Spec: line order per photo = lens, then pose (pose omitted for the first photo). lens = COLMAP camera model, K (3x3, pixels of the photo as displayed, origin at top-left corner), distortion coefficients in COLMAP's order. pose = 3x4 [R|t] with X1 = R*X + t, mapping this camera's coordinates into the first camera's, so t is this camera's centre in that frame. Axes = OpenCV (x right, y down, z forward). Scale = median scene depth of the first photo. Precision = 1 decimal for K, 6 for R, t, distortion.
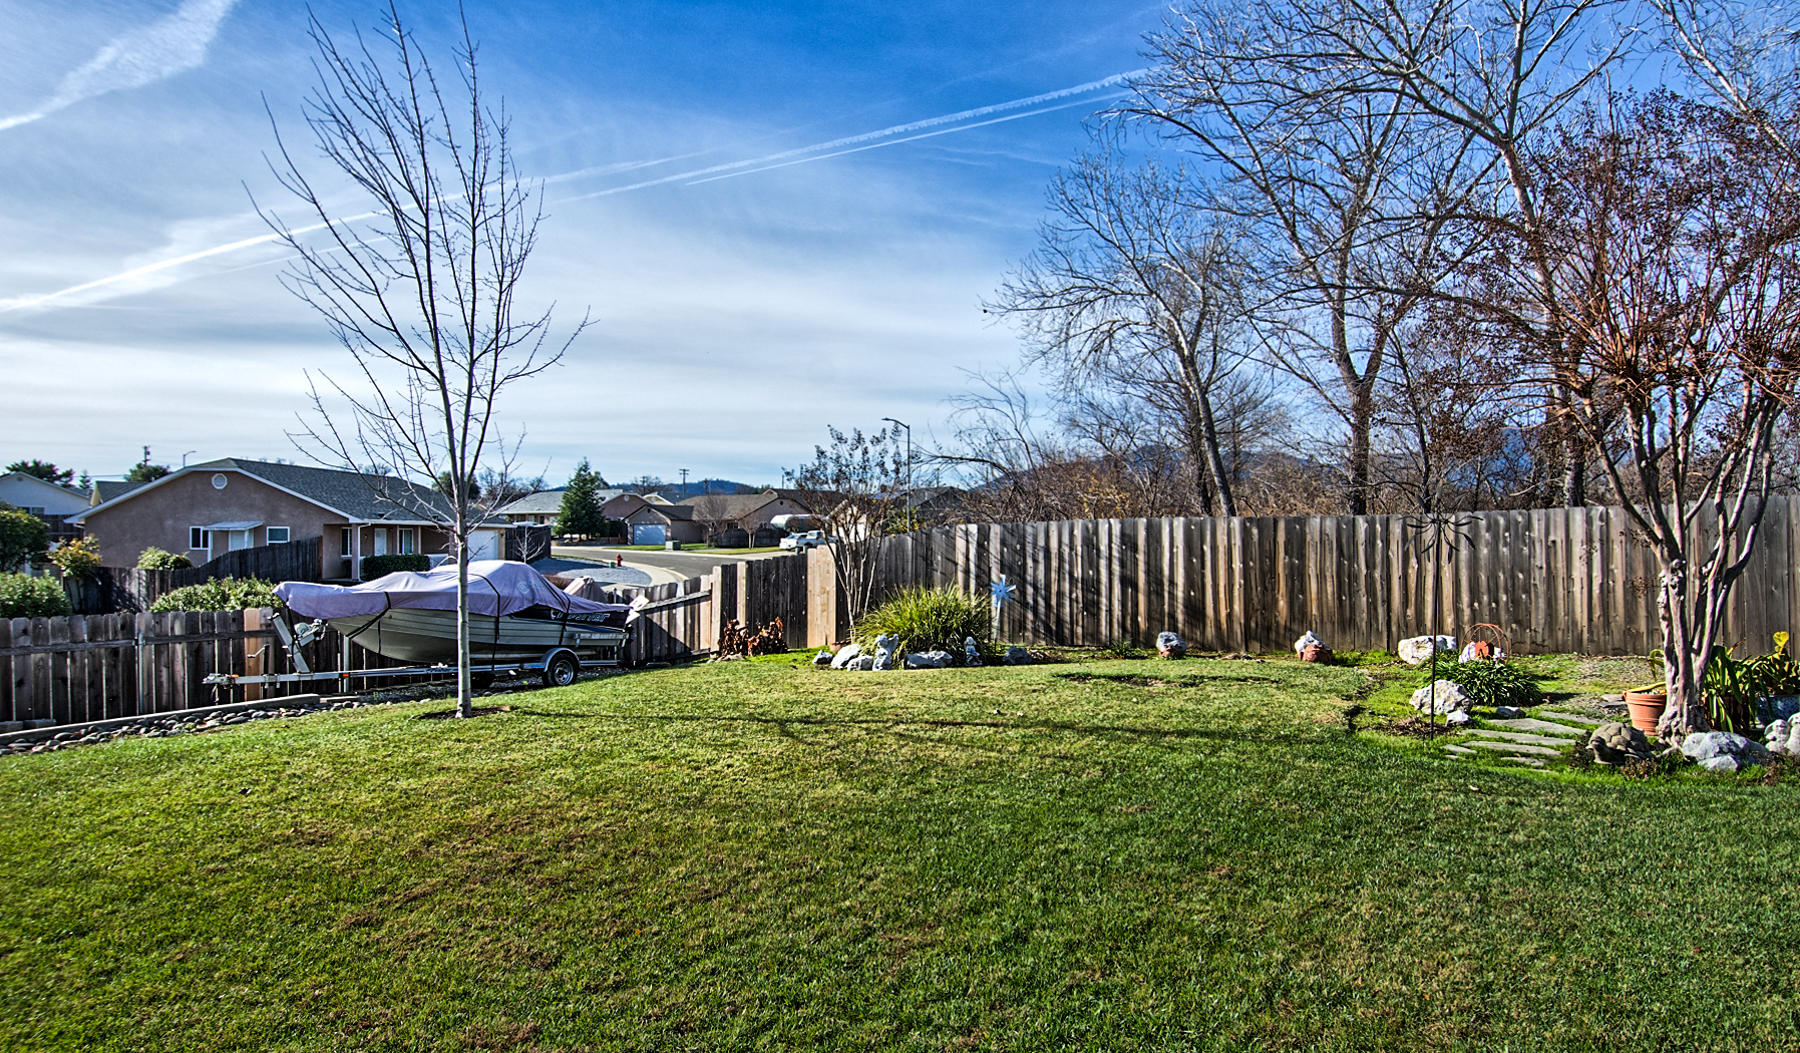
lens RADIAL K [[1113.3, 0, 900.0], [0, 1113.3, 526.5], [0, 0, 1]] dist [0.025510, -0.000419]
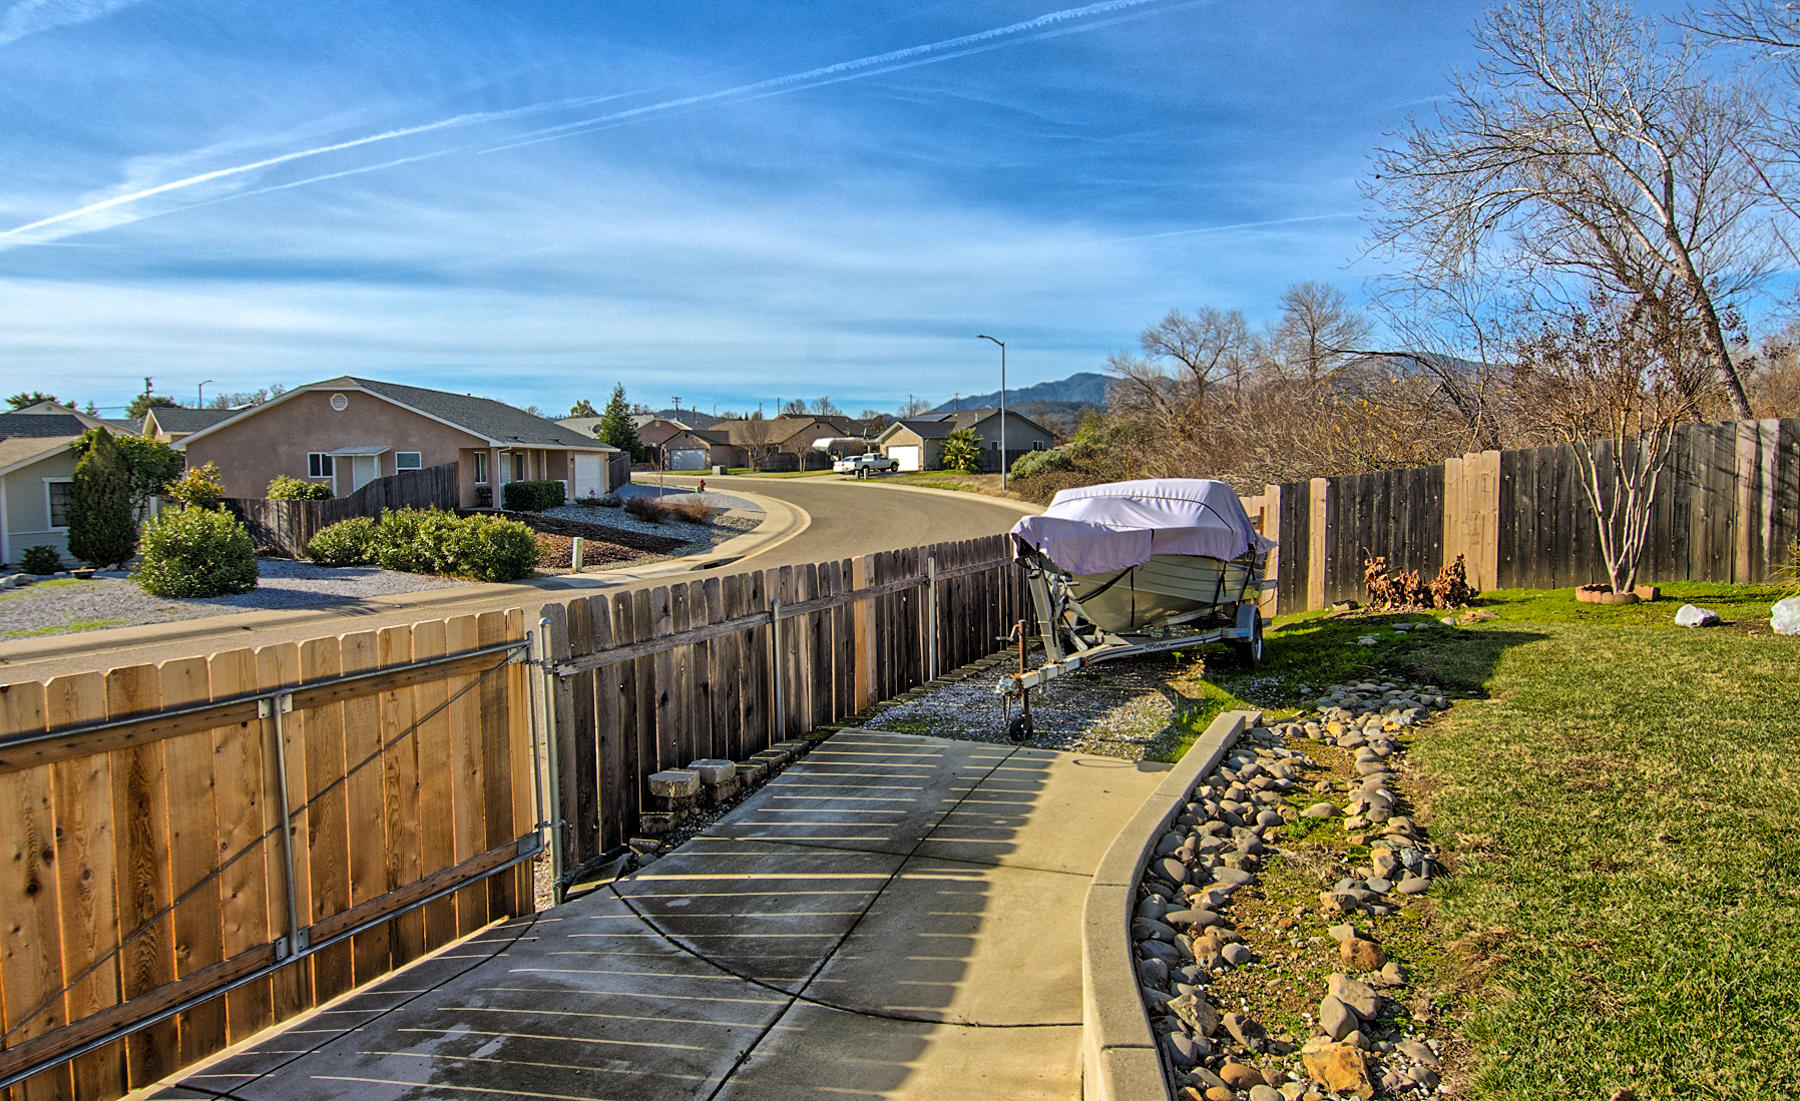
lens RADIAL K [[1030.1, 0, 895.8], [0, 1030.1, 537.2], [0, 0, 1]] dist [0.030627, -0.020554]
pose [[0.998647, -0.016798, 0.049213, -0.555294], [0.012656, 0.996443, 0.083317, 0.011535], [-0.050438, -0.082581, 0.995307, 0.383718]]
